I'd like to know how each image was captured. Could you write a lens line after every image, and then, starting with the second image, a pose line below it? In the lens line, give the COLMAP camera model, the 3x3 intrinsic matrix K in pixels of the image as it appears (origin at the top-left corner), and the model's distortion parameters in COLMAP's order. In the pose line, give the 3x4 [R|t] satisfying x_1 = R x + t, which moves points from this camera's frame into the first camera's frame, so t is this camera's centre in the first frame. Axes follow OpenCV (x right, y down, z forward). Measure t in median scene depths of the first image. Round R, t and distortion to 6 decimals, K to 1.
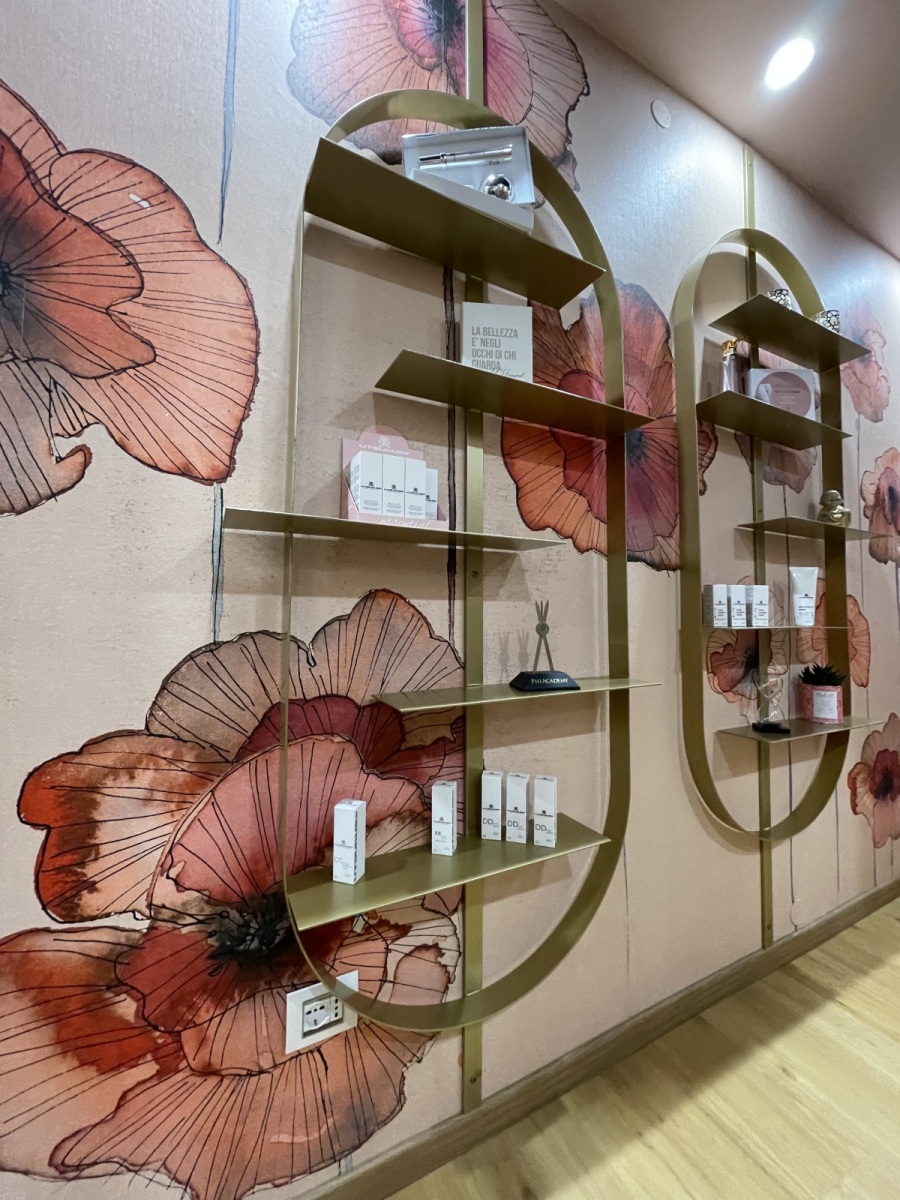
lens RADIAL K [[480.2, 0, 453.6], [0, 480.2, 597.9], [0, 0, 1]] dist [-0.005563, 0.001421]
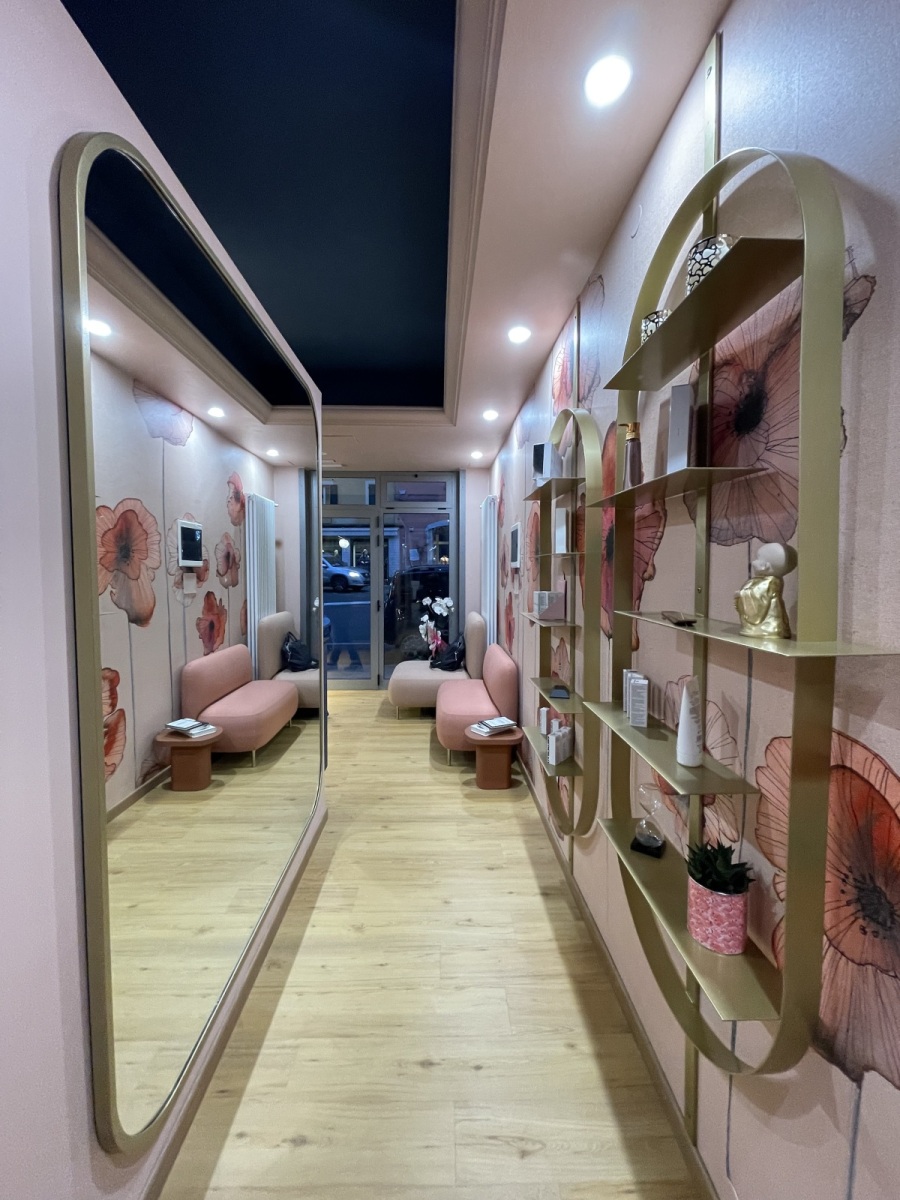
lens RADIAL K [[480.2, 0, 448.7], [0, 480.2, 594.1], [0, 0, 1]] dist [-0.005563, 0.001421]
pose [[-0.437700, 0.046586, -0.897914, 1.808541], [0.042383, 0.998616, 0.031151, -0.266792], [0.898122, -0.024422, -0.439068, 1.207777]]
